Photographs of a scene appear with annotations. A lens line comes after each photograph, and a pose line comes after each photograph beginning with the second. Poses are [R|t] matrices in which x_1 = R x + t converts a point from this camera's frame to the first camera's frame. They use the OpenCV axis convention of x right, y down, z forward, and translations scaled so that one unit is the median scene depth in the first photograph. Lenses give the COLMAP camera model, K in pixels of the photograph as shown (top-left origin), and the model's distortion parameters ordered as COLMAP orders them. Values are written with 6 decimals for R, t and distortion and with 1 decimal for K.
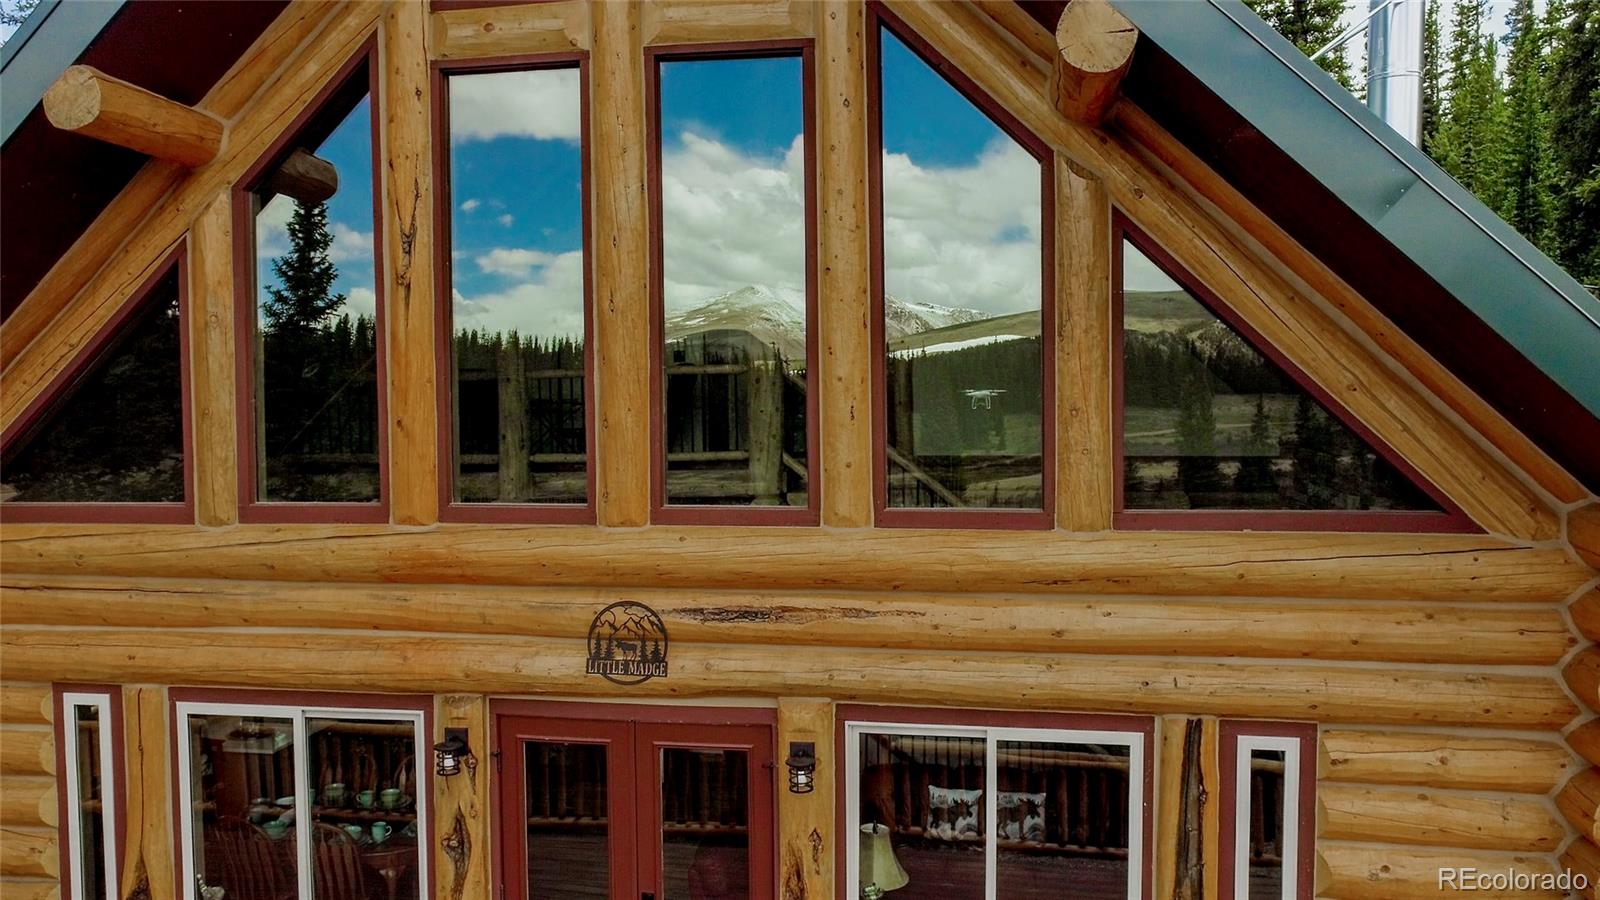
lens RADIAL K [[1134.0, 0, 800.0], [0, 1134.0, 450.0], [0, 0, 1]] dist [-0.007618, -0.000045]
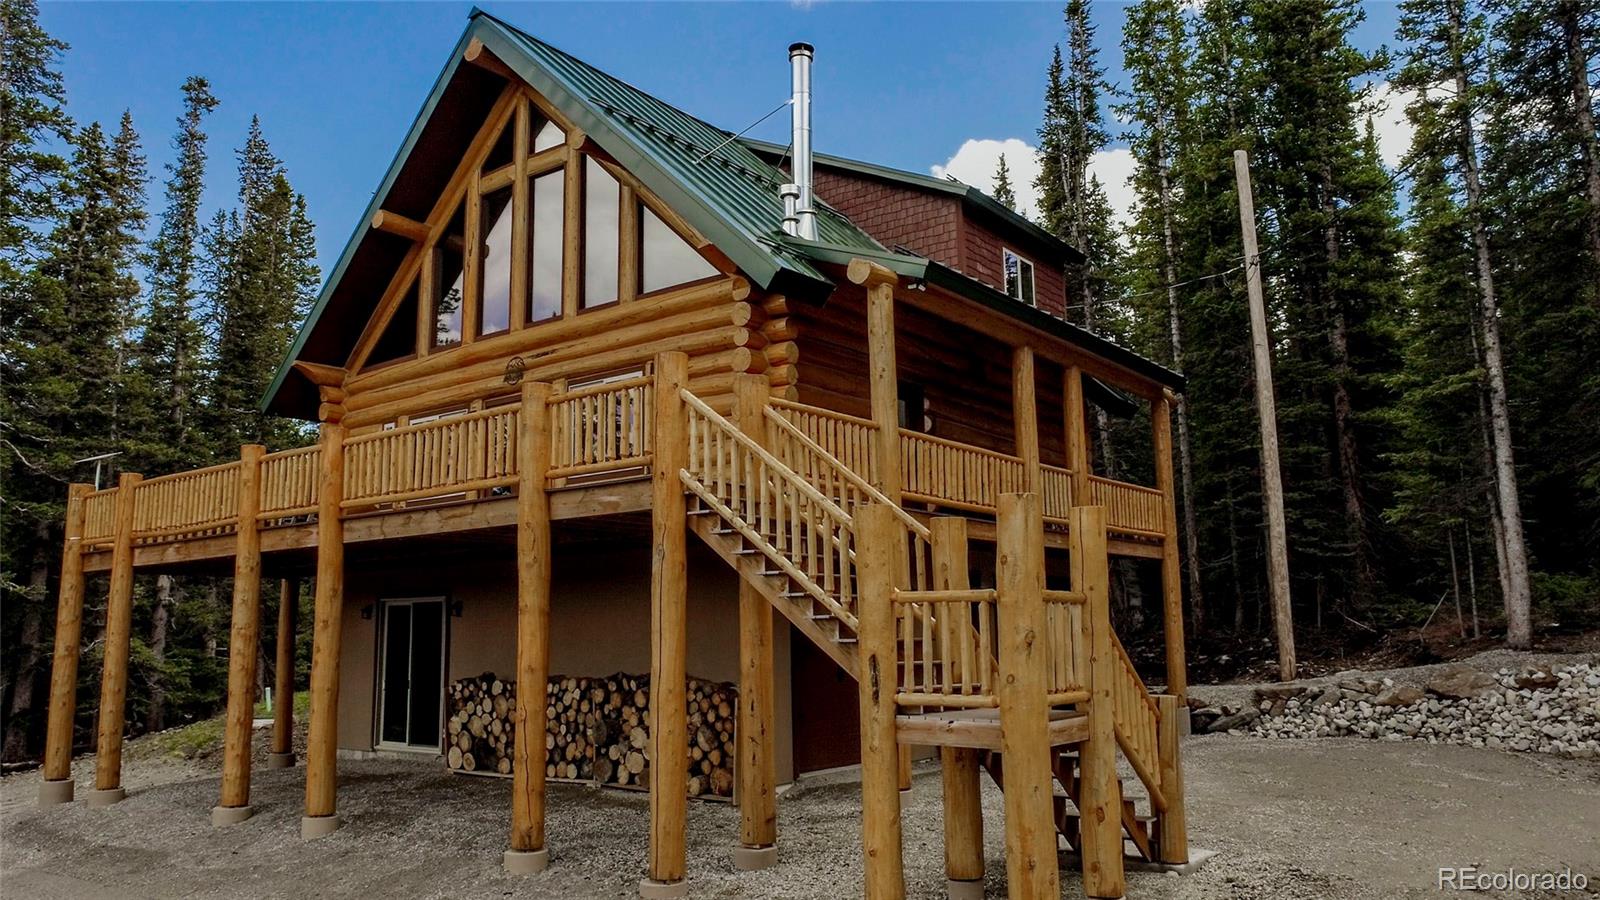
lens RADIAL K [[1161.4, 0, 800.0], [0, 1161.4, 450.0], [0, 0, 1]] dist [-0.010088, -0.004013]
pose [[0.882396, -0.081080, -0.463469, 1.808452], [-0.008035, 0.982300, -0.187143, 0.898611], [0.470439, 0.168858, 0.866126, -1.158436]]
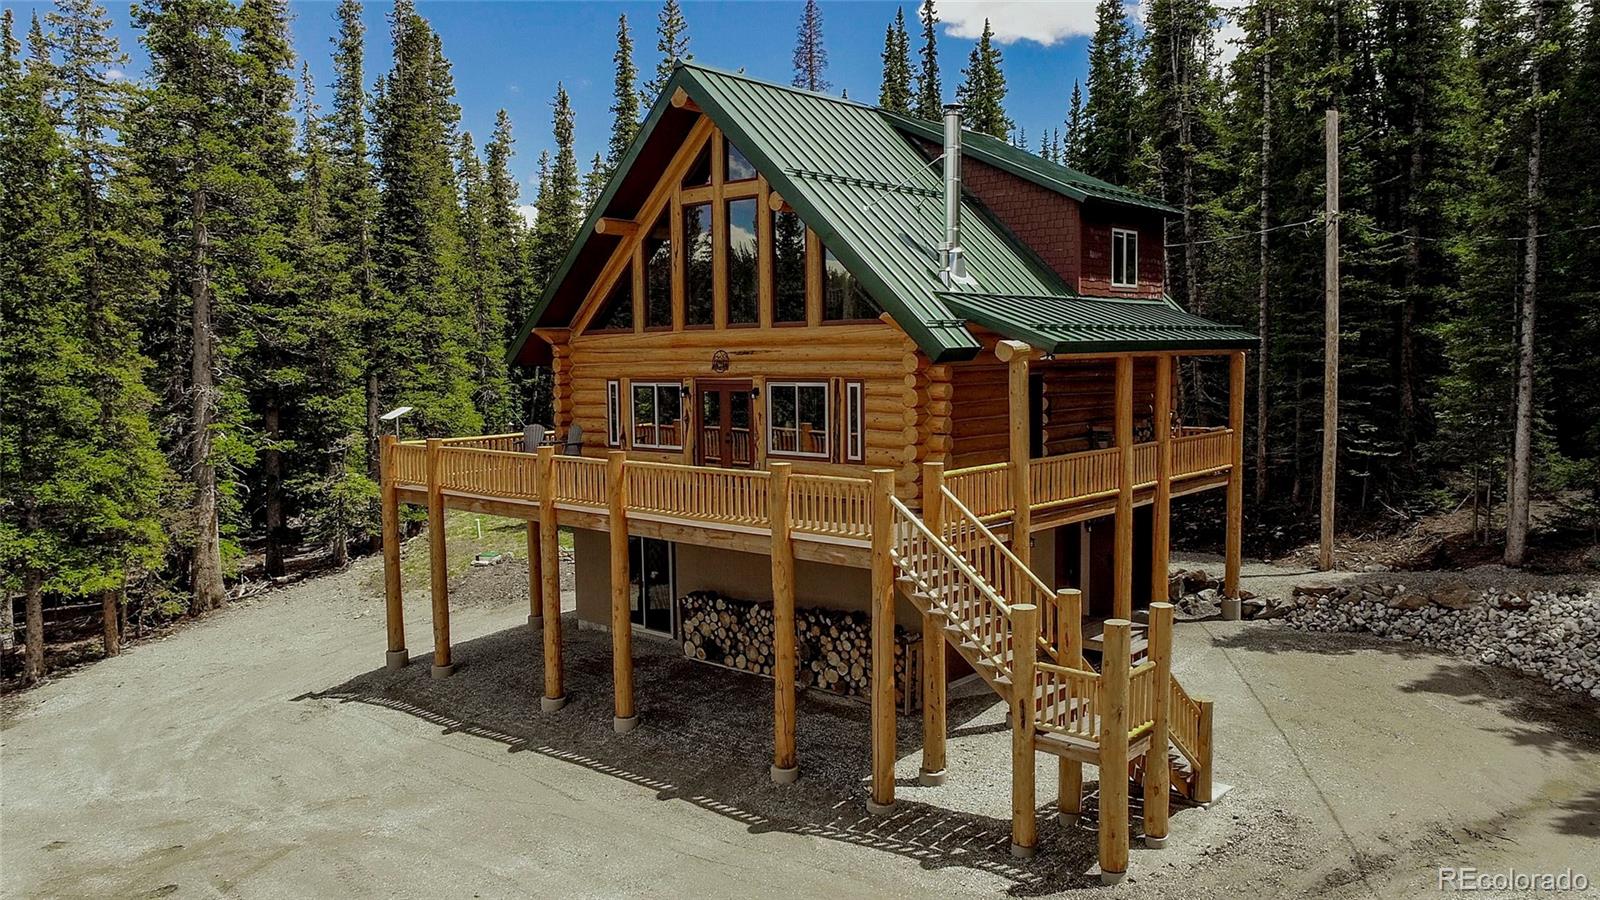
lens RADIAL K [[1170.0, 0, 801.3], [0, 1170.0, 456.4], [0, 0, 1]] dist [-0.013596, 0.005614]
pose [[0.848890, 0.041486, -0.526939, 2.054026], [-0.011102, 0.998095, 0.060695, 0.239729], [0.528453, -0.045673, 0.847733, -2.062609]]
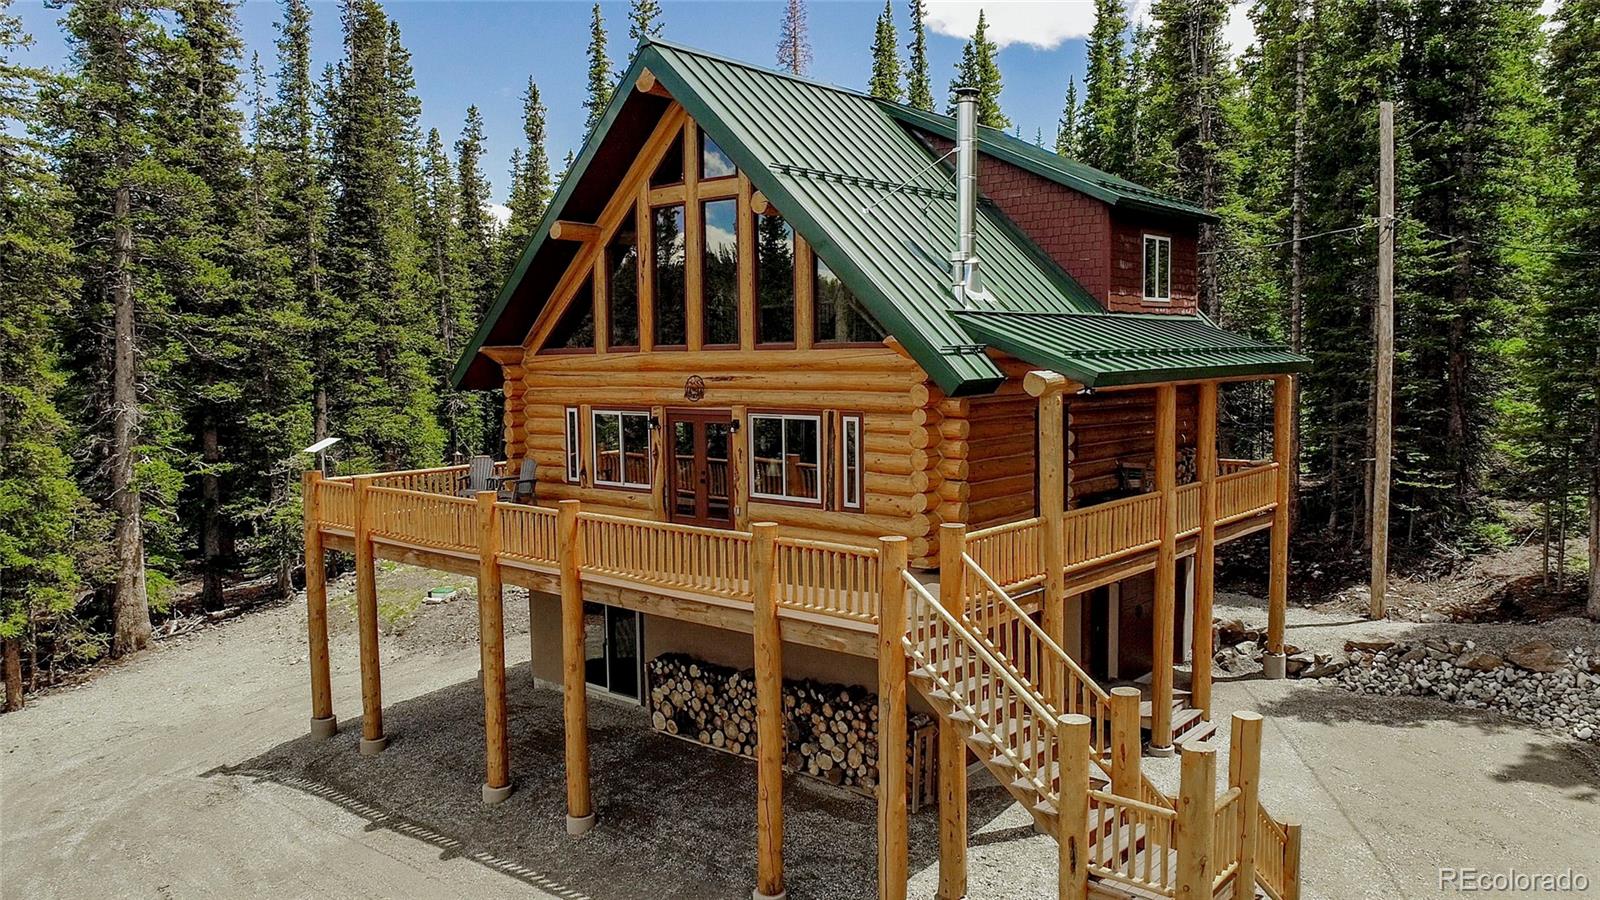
lens RADIAL K [[1170.0, 0, 801.3], [0, 1170.0, 456.4], [0, 0, 1]] dist [-0.013596, 0.005614]
pose [[0.856700, 0.041160, -0.514170, 1.764809], [-0.011979, 0.998130, 0.059942, 0.157112], [0.515675, -0.045193, 0.855591, -1.624344]]
